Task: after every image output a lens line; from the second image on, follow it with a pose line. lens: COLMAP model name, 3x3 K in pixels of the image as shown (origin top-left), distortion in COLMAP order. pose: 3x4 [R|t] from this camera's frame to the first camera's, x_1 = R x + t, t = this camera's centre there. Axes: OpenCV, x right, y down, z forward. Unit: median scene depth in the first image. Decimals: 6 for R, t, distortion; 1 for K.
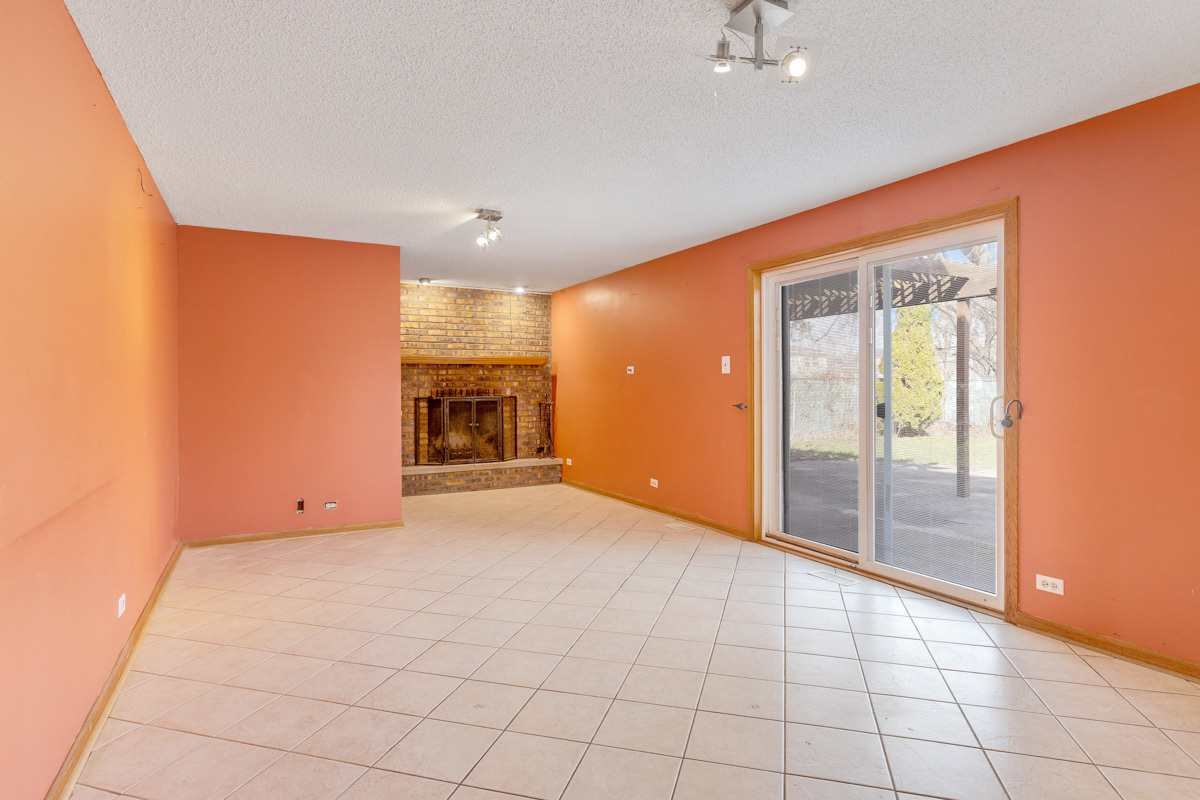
lens RADIAL K [[587.7, 0, 605.9], [0, 587.7, 393.9], [0, 0, 1]] dist [-0.000763, -0.002483]
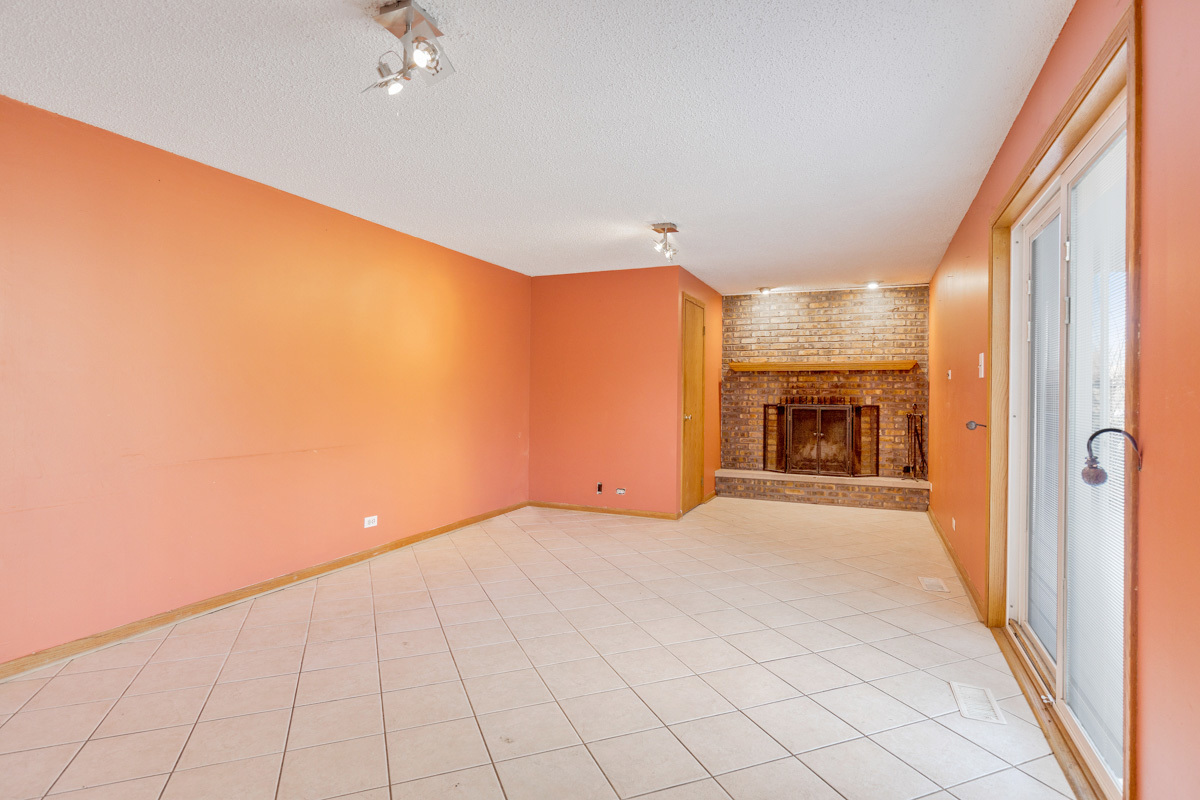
lens RADIAL K [[587.7, 0, 625.3], [0, 587.7, 397.2], [0, 0, 1]] dist [-0.000763, -0.002483]
pose [[0.658584, 0.015474, -0.752348, 0.277768], [-0.020796, 0.999781, 0.002359, -0.003206], [0.752220, 0.014092, 0.658761, 0.137362]]
